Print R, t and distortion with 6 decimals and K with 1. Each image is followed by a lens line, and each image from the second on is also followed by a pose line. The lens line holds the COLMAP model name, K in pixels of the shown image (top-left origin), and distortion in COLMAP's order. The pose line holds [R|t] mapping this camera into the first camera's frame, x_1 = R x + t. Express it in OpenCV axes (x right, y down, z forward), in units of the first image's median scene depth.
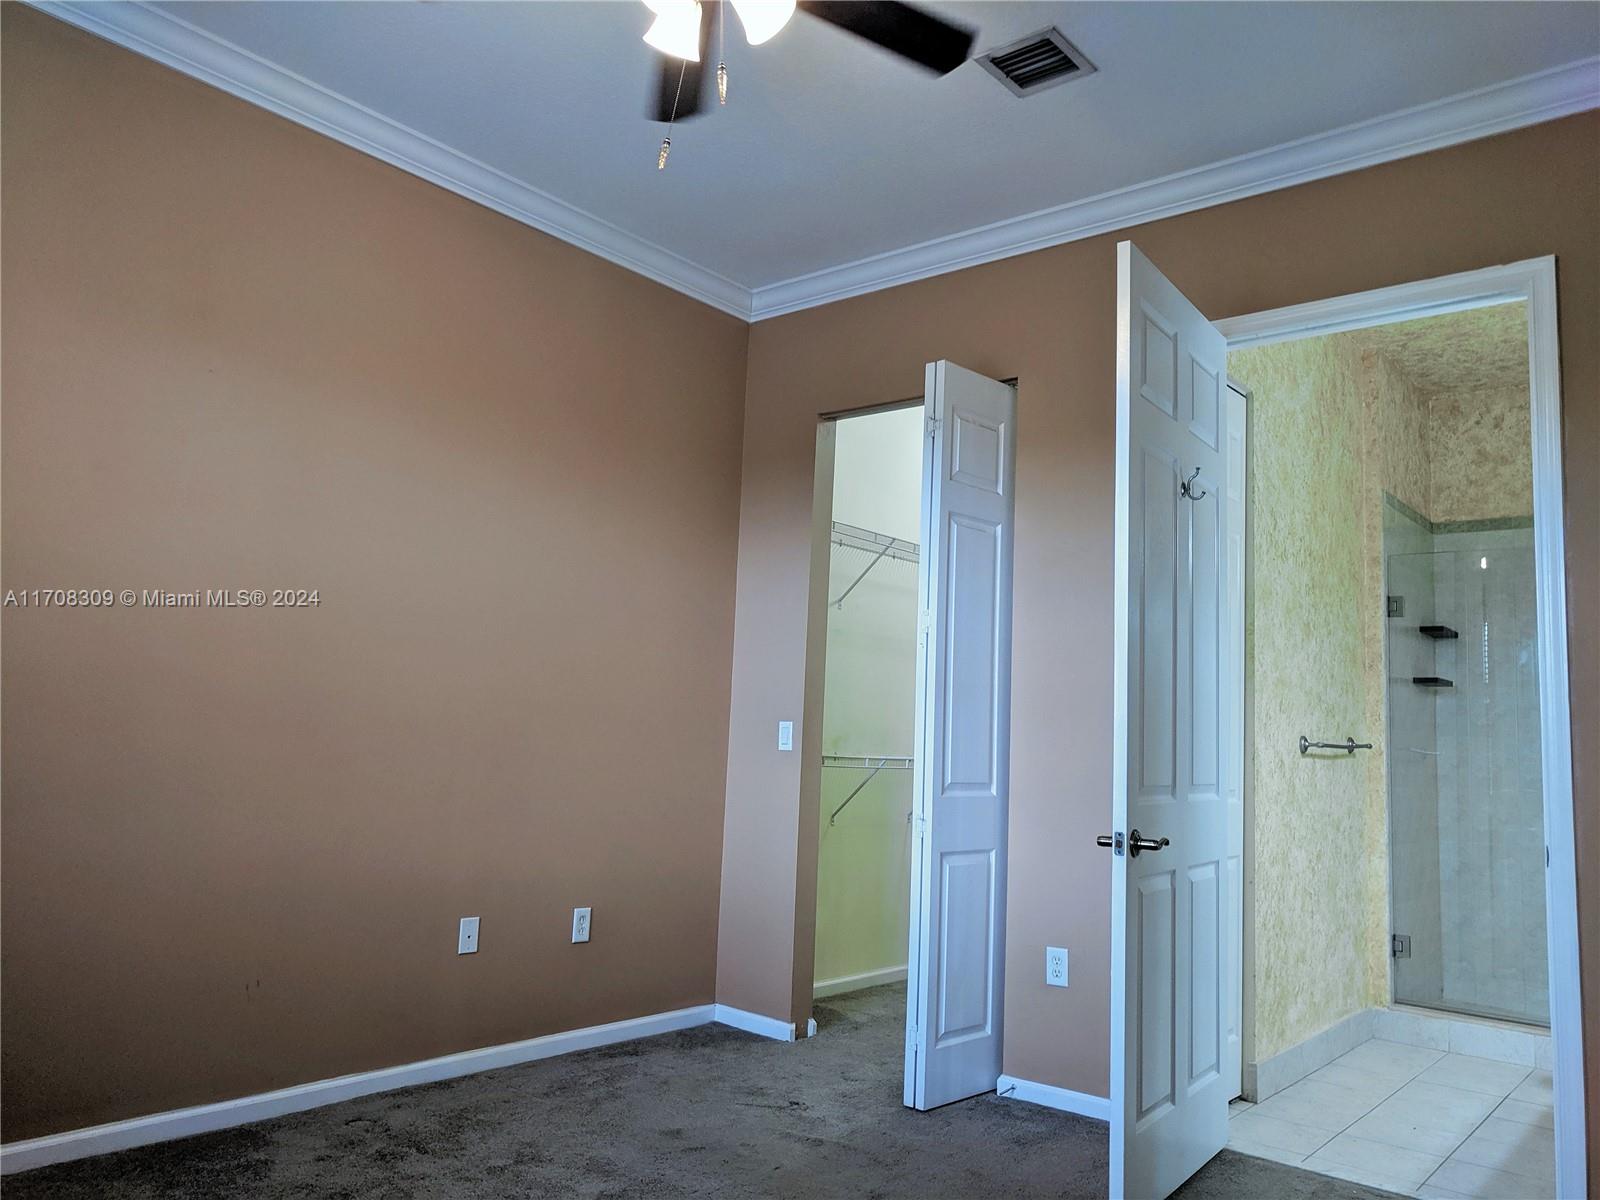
lens RADIAL K [[1182.5, 0, 795.3], [0, 1182.5, 605.4], [0, 0, 1]] dist [0.001525, -0.004257]
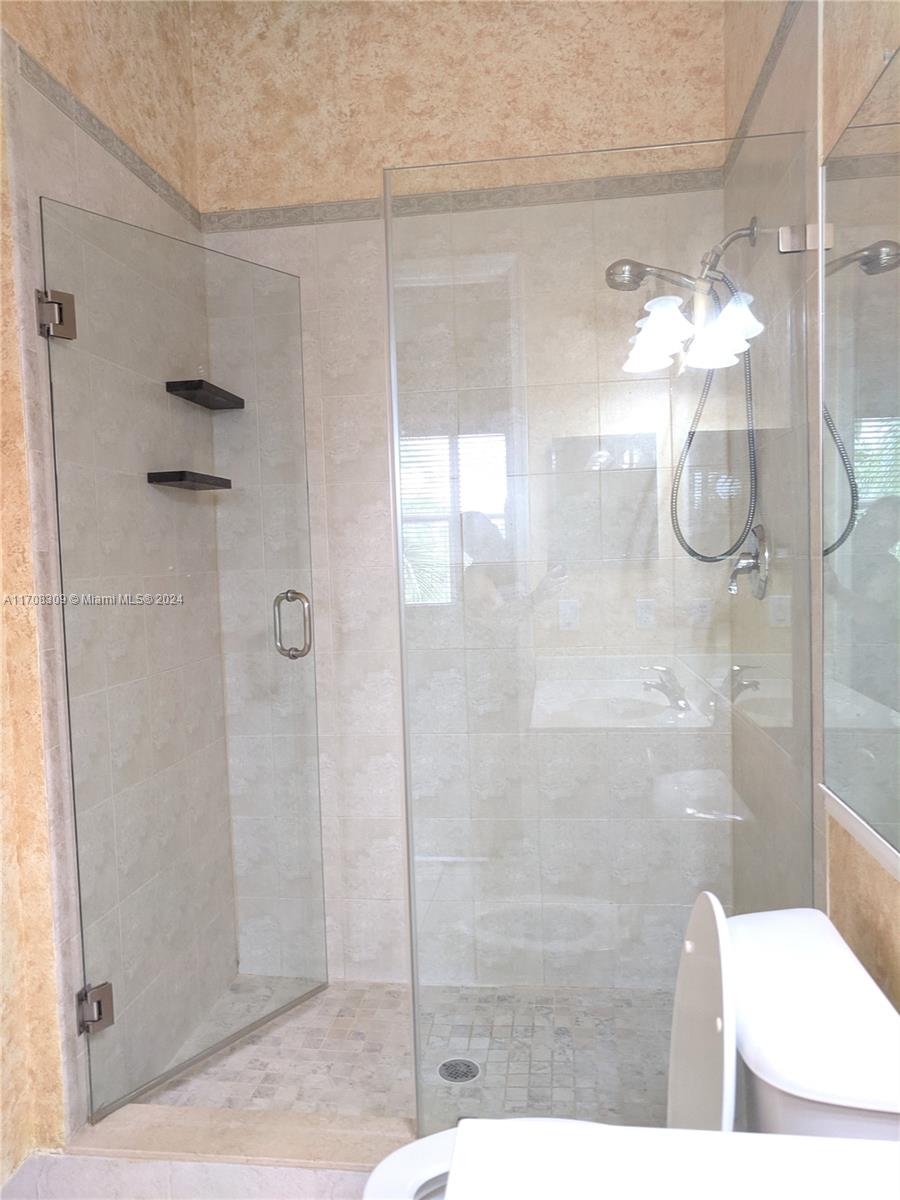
lens RADIAL K [[886.9, 0, 451.0], [0, 886.9, 601.9], [0, 0, 1]] dist [0.001525, -0.004257]
pose [[0.839104, -0.098796, 0.534924, 0.393839], [0.008392, 0.985603, 0.168869, 0.049034], [-0.543906, -0.137210, 0.827853, 0.547212]]
